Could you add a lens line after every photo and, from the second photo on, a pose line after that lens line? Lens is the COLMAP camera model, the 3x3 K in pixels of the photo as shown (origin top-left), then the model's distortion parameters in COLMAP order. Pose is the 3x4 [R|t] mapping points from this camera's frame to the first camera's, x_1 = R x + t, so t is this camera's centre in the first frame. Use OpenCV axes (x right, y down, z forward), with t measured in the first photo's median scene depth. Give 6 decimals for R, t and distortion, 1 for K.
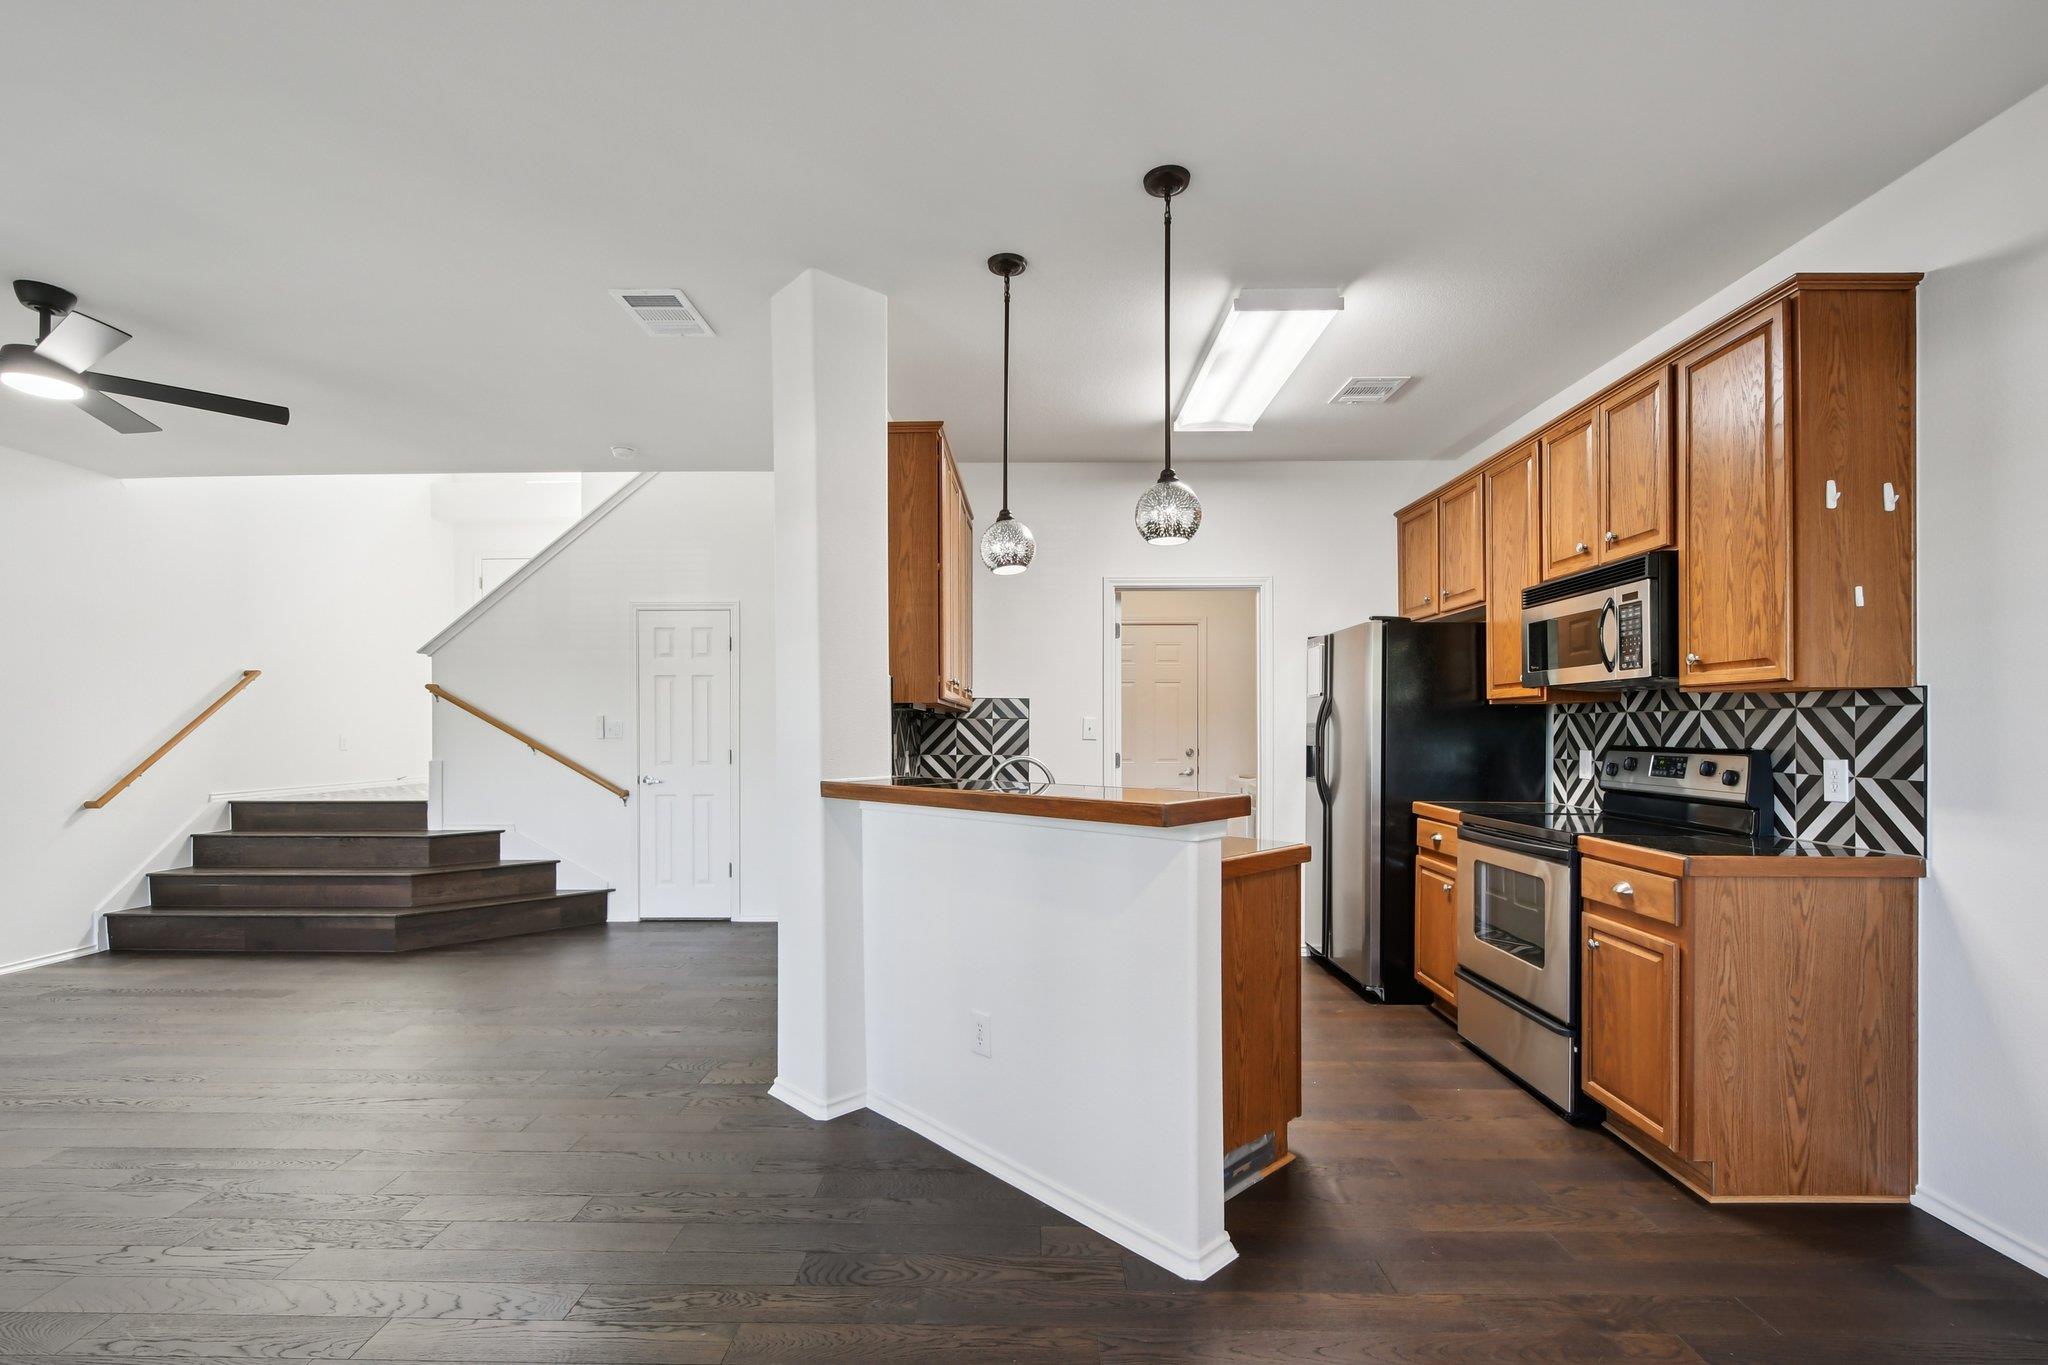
lens RADIAL K [[908.3, 0, 1027.6], [0, 908.3, 736.4], [0, 0, 1]] dist [0.001864, 0.000060]
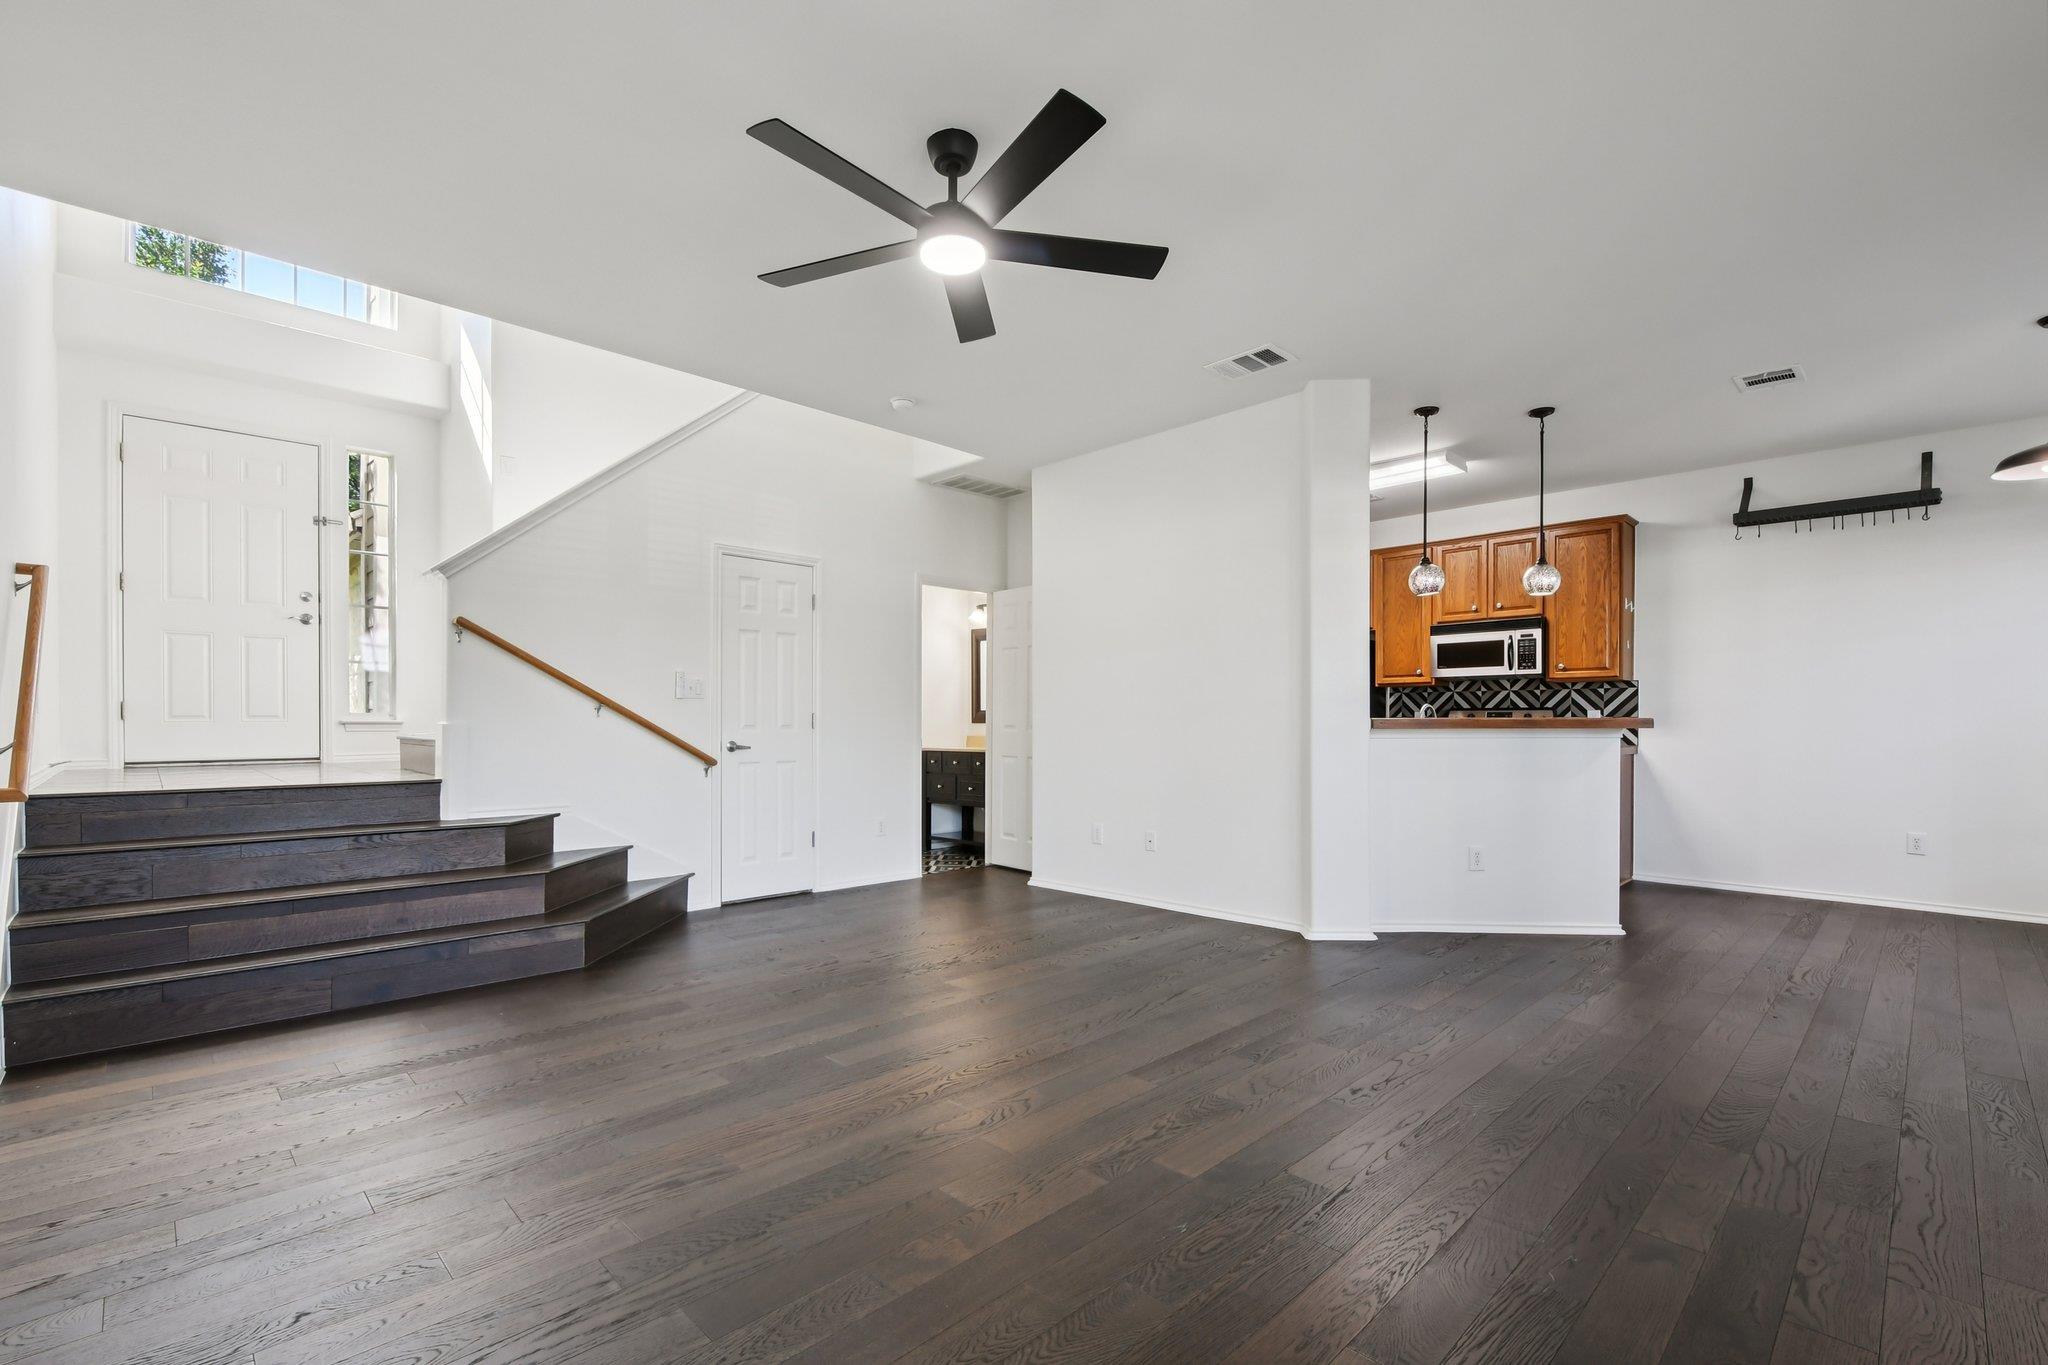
lens RADIAL K [[908.3, 0, 1027.6], [0, 908.3, 736.4], [0, 0, 1]] dist [0.001864, 0.000060]
pose [[0.695822, -0.006985, 0.718181, -1.678939], [0.001862, 0.999967, 0.007921, 0.064293], [-0.718212, -0.004175, 0.695812, 0.346617]]
